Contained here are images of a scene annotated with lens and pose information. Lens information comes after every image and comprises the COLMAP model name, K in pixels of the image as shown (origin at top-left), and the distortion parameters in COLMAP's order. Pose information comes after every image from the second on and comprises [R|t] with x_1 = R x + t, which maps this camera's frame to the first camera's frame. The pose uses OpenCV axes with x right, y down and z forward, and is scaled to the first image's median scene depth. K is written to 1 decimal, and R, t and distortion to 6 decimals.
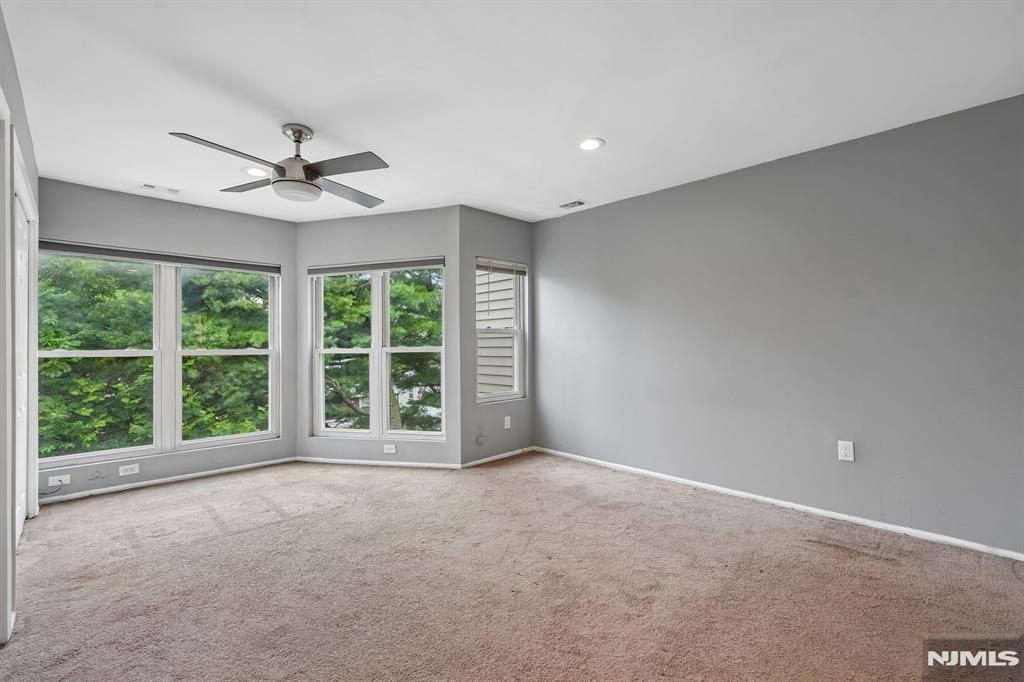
lens RADIAL K [[454.9, 0, 506.9], [0, 454.9, 342.9], [0, 0, 1]] dist [-0.003150, 0.000488]
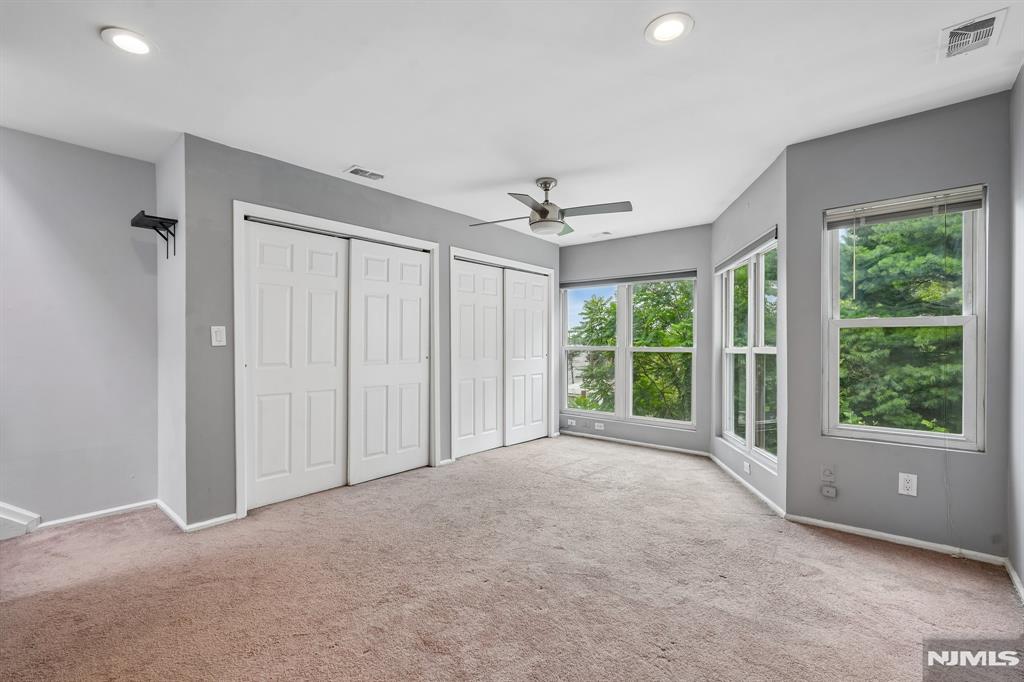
lens RADIAL K [[454.9, 0, 508.3], [0, 454.9, 342.8], [0, 0, 1]] dist [-0.003150, 0.000488]
pose [[0.096546, 0.004241, -0.995319, 0.564686], [-0.002588, 0.999989, 0.004010, -0.000548], [0.995325, 0.002189, 0.096556, 0.502122]]
